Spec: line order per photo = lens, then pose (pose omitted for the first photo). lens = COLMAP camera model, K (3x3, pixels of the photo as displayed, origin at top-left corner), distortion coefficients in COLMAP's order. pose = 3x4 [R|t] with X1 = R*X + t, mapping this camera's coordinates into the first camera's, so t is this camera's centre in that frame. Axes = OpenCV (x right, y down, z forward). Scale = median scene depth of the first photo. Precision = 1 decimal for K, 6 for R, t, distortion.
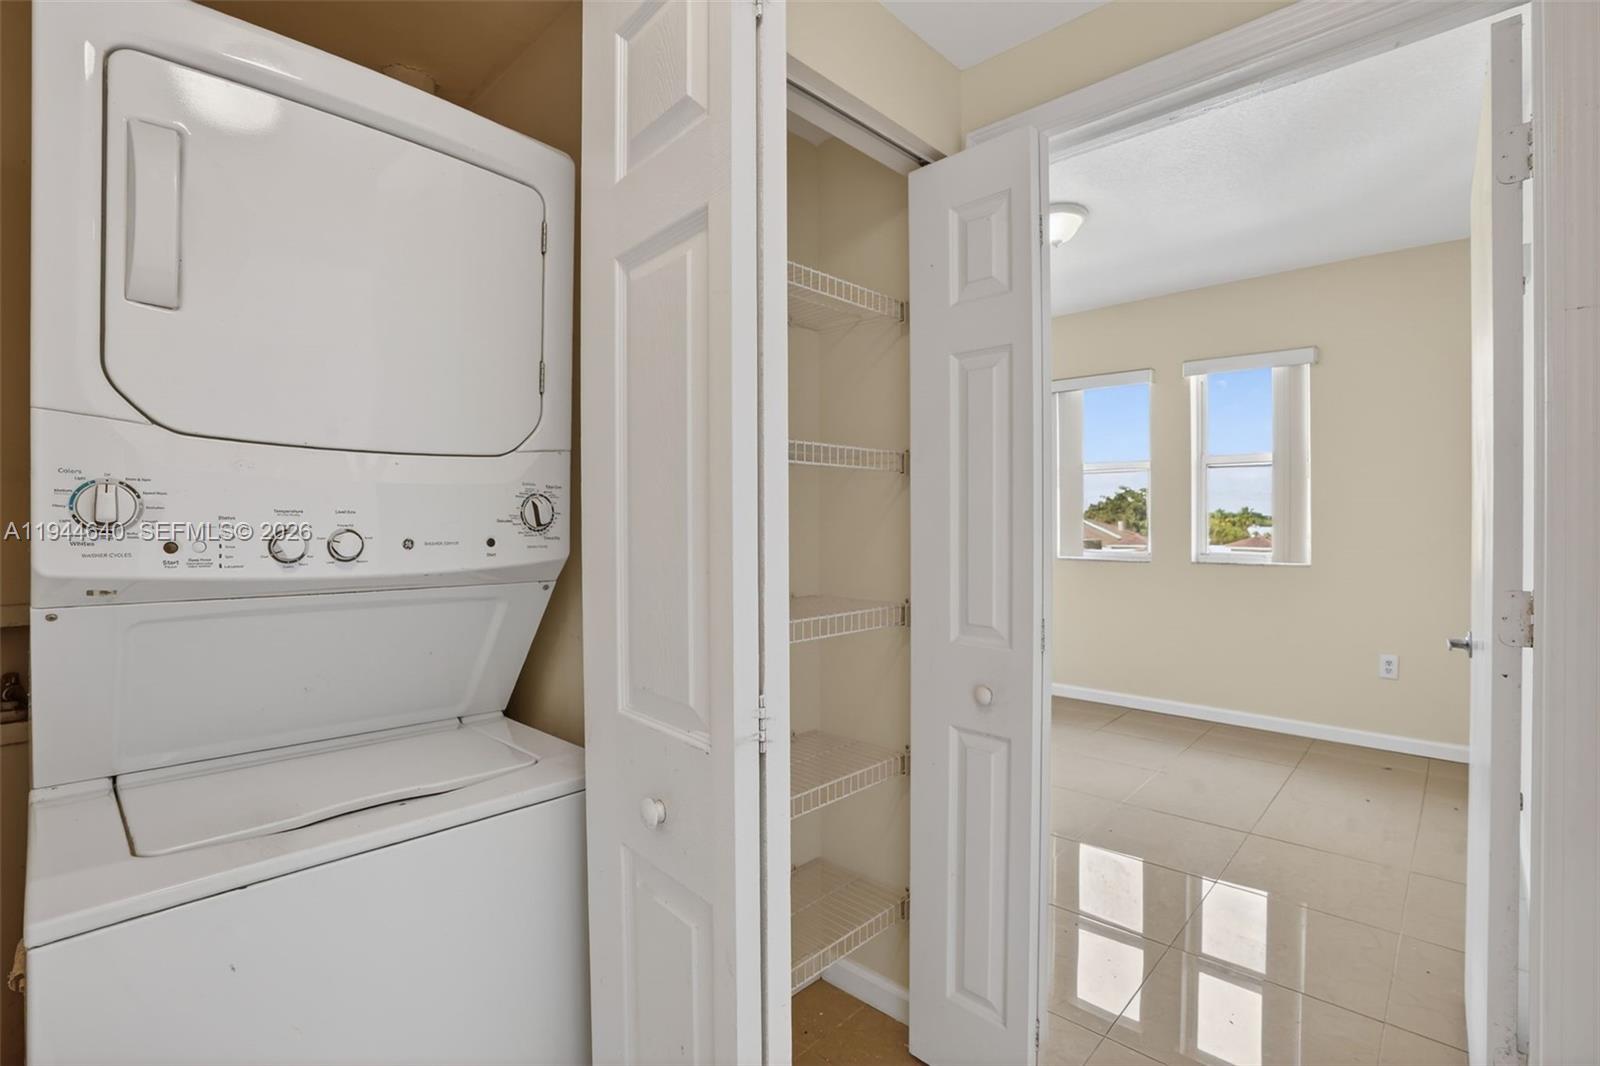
lens RADIAL K [[735.9, 0, 797.1], [0, 735.9, 532.3], [0, 0, 1]] dist [-0.036356, 0.003359]
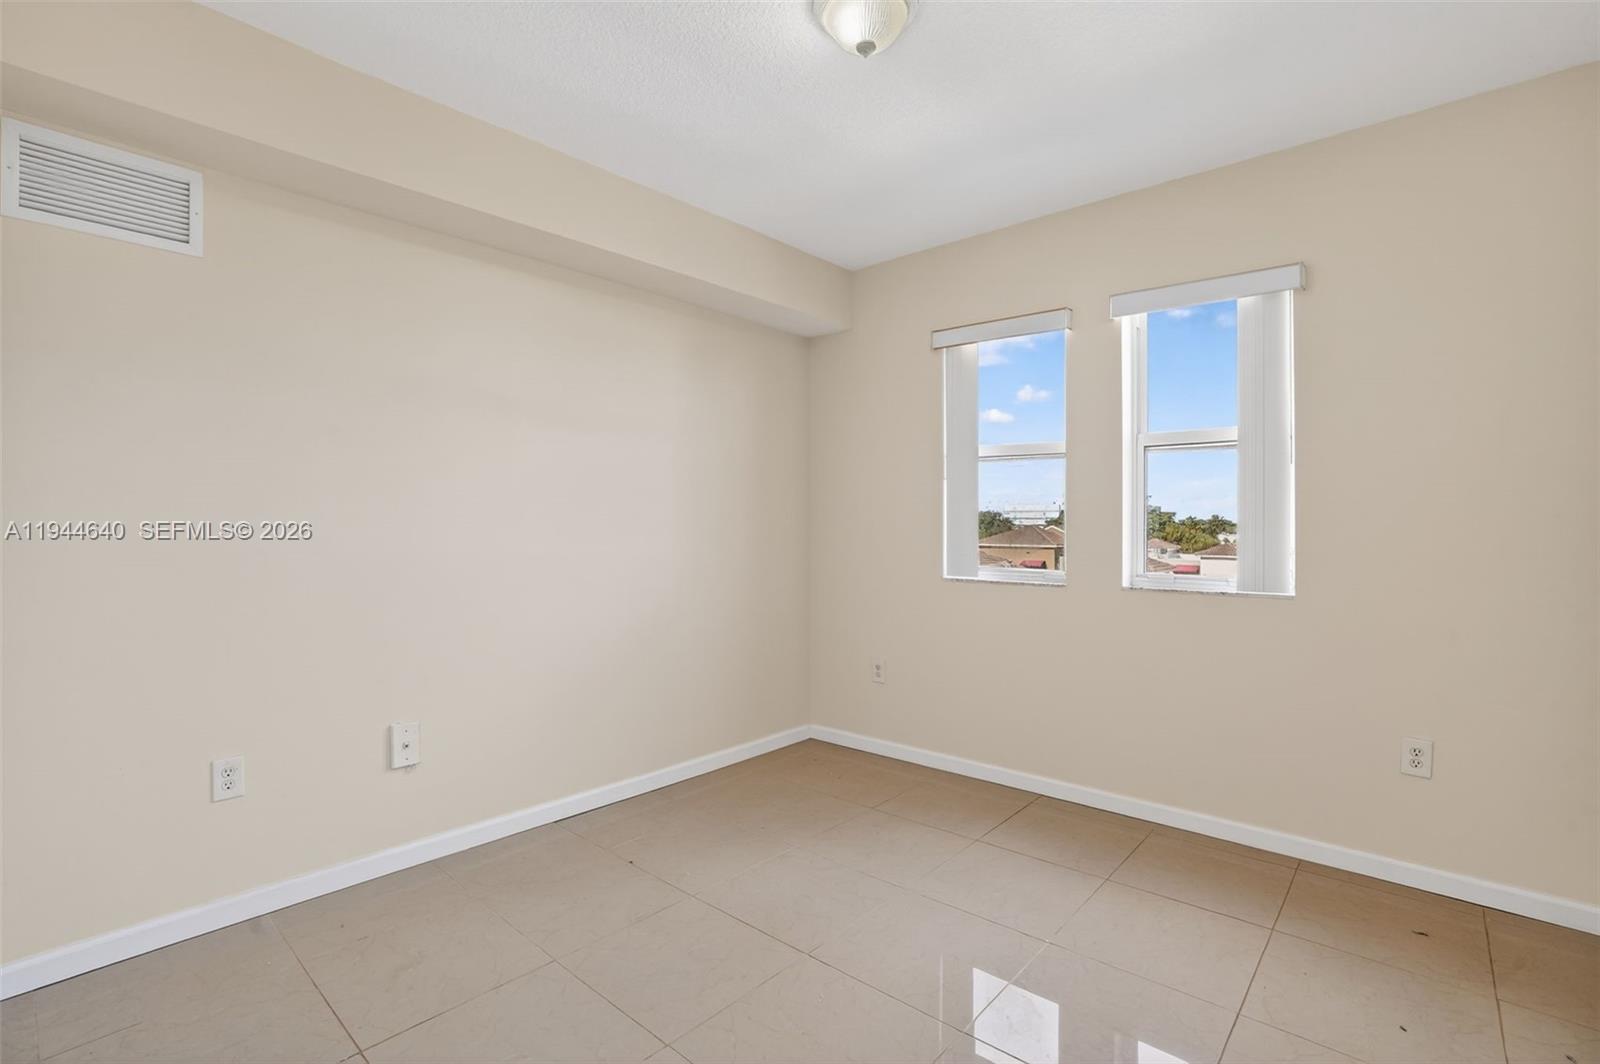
lens RADIAL K [[735.9, 0, 799.7], [0, 735.9, 535.9], [0, 0, 1]] dist [-0.036356, 0.003359]
pose [[0.999445, 0.003755, 0.033087, 0.198646], [-0.003667, 0.999990, -0.002738, -0.004144], [-0.033097, 0.002615, 0.999449, 0.297799]]
